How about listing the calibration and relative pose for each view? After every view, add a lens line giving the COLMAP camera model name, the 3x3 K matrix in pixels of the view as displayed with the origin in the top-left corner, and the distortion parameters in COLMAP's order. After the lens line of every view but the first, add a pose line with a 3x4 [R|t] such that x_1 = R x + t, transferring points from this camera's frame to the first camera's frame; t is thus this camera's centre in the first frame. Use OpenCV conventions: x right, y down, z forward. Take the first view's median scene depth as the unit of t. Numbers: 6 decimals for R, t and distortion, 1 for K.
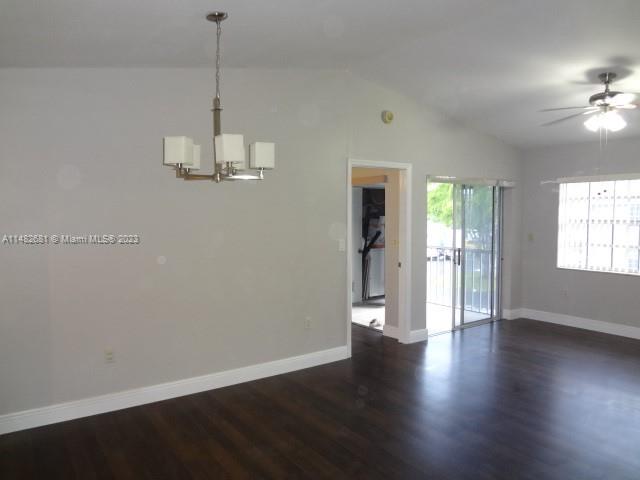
lens RADIAL K [[462.8, 0, 320.0], [0, 462.8, 240.0], [0, 0, 1]] dist [0.001178, 0.002715]
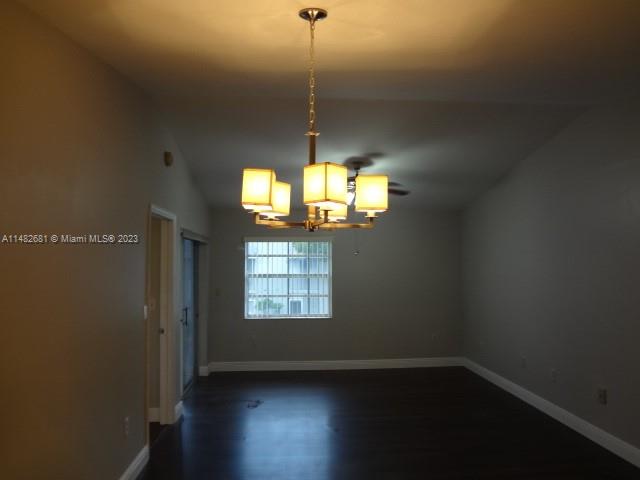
lens RADIAL K [[462.8, 0, 320.0], [0, 462.8, 240.0], [0, 0, 1]] dist [0.001178, 0.002715]
pose [[0.587733, 0.047520, 0.807658, -0.298163], [0.039808, 0.995366, -0.087532, -0.023188], [-0.808075, 0.083596, 0.583118, 0.218399]]
